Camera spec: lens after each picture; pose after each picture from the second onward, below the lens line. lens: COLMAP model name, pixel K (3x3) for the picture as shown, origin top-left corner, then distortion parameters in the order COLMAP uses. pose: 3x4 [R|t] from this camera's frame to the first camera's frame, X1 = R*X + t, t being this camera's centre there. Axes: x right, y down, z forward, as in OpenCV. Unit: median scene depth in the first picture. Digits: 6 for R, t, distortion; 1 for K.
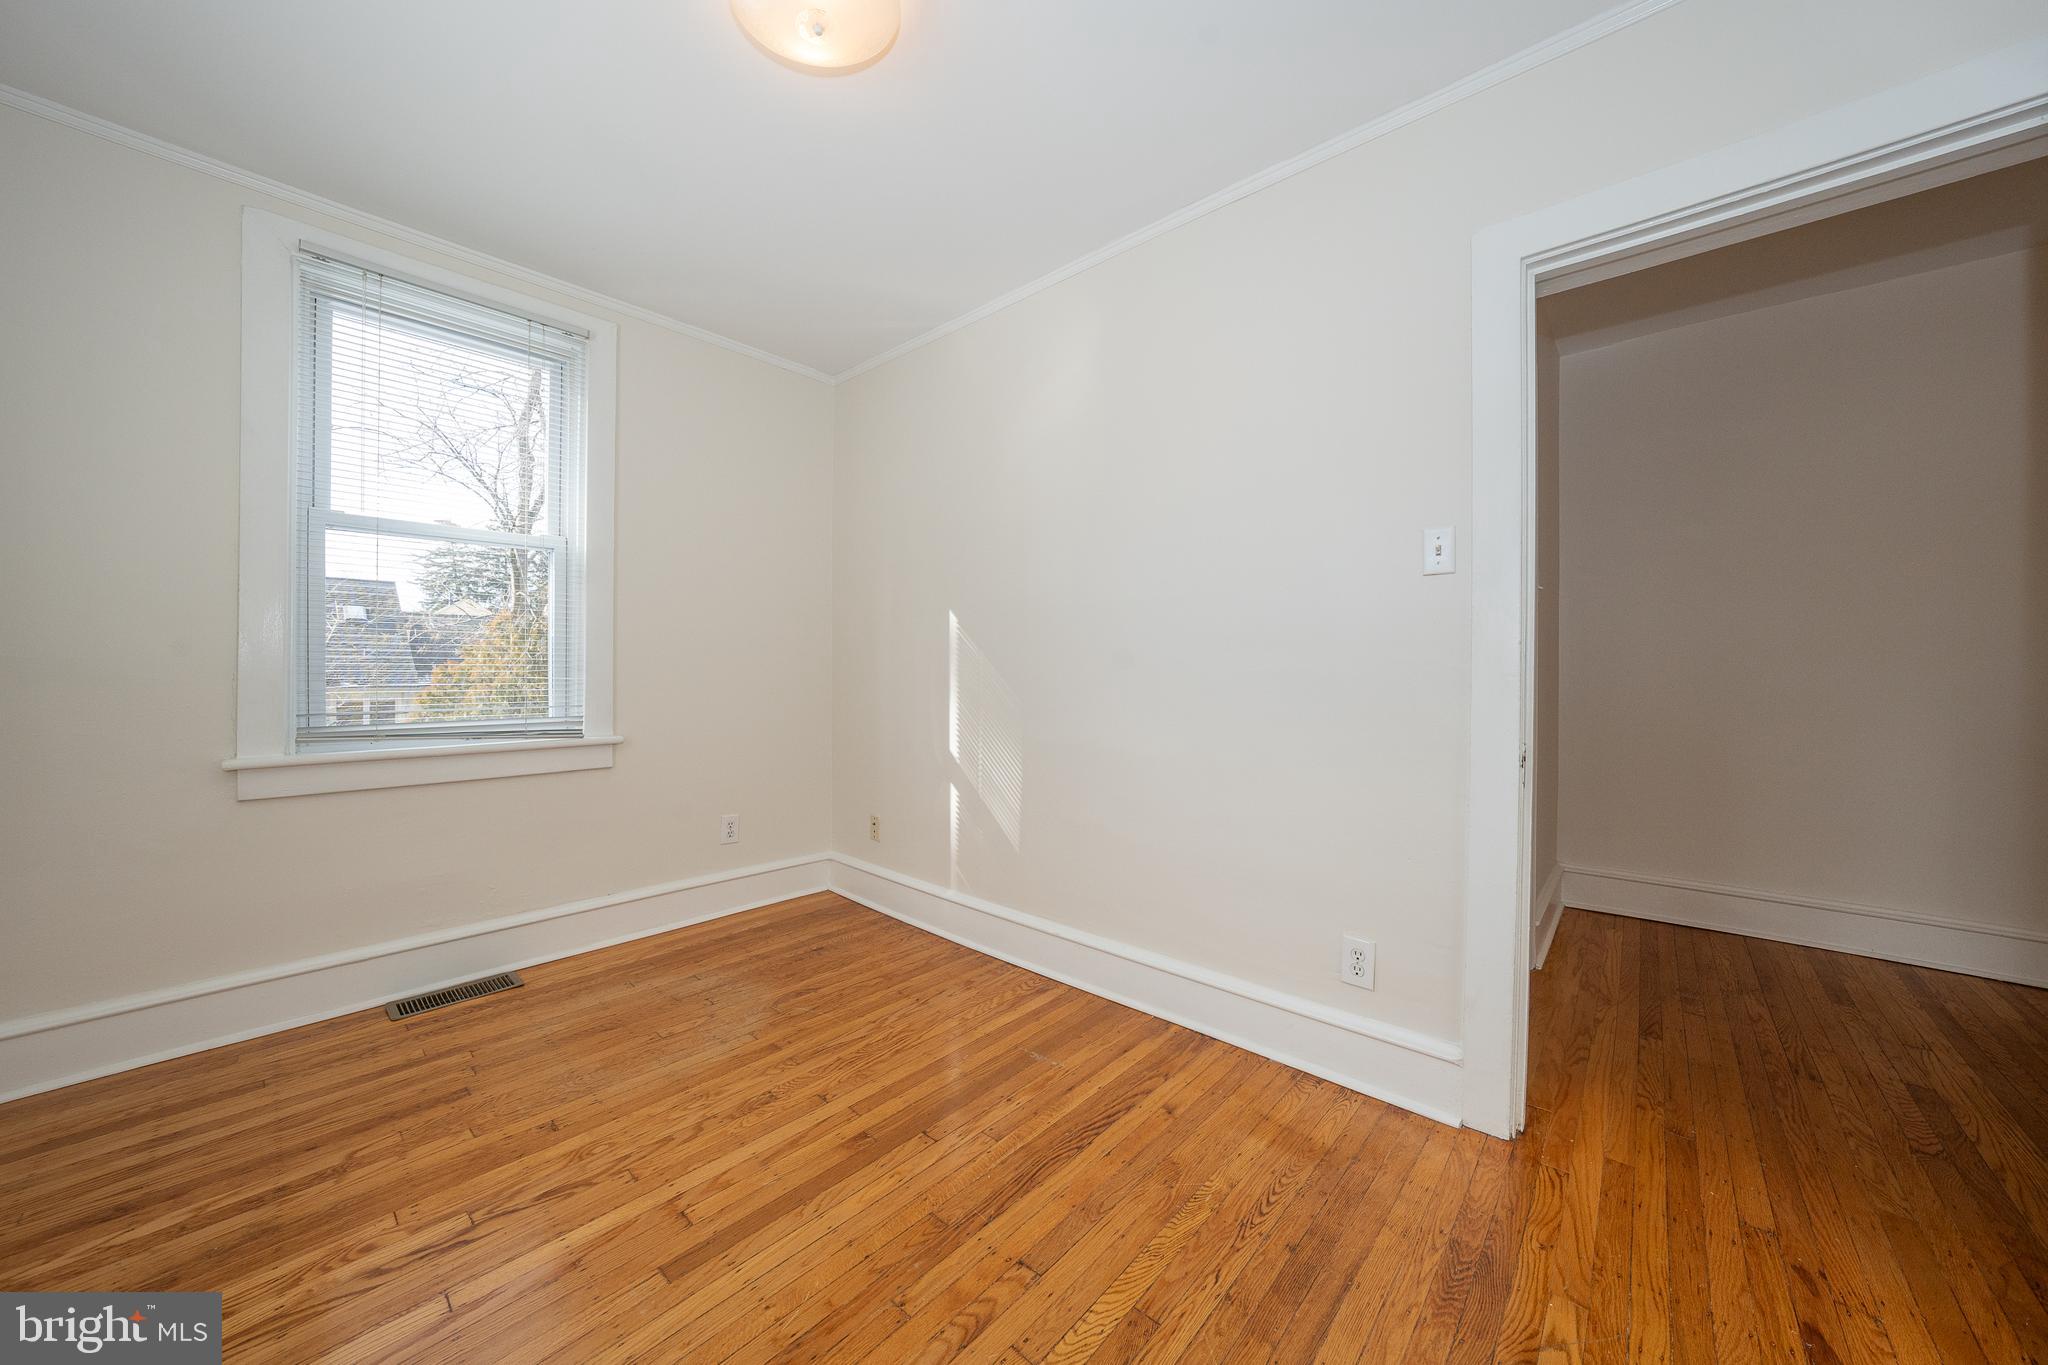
lens RADIAL K [[709.5, 0, 1022.8], [0, 709.5, 675.3], [0, 0, 1]] dist [-0.029176, 0.006671]
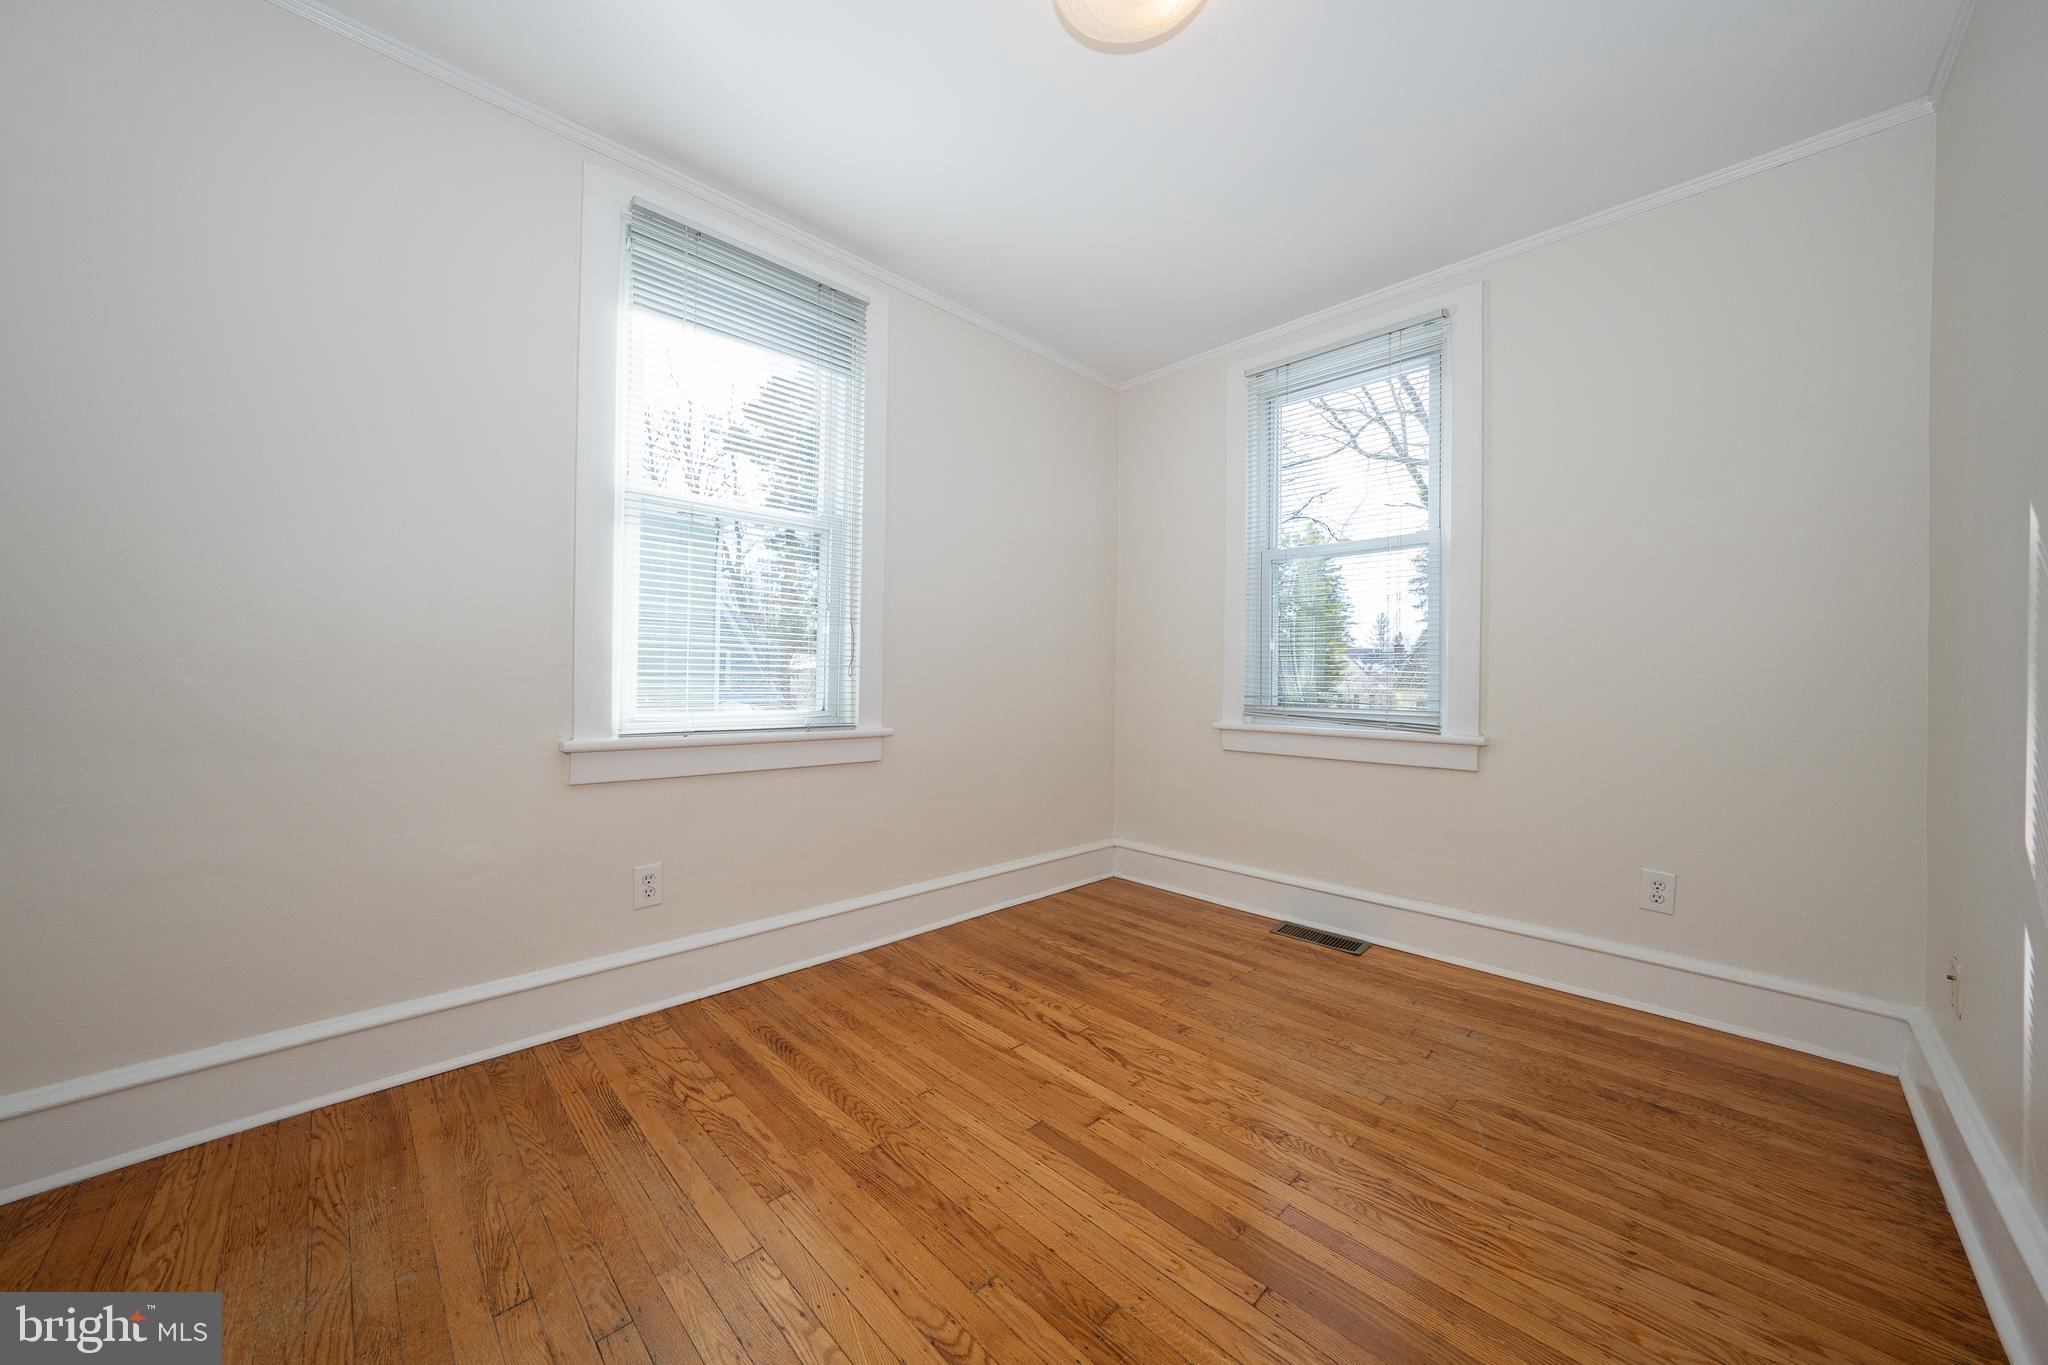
lens RADIAL K [[709.5, 0, 1022.8], [0, 709.5, 675.3], [0, 0, 1]] dist [-0.029176, 0.006671]
pose [[-0.058339, -0.002001, -0.998295, 0.493407], [-0.016171, 0.999869, -0.001059, 0.025040], [0.998166, 0.016081, -0.058363, 0.662144]]
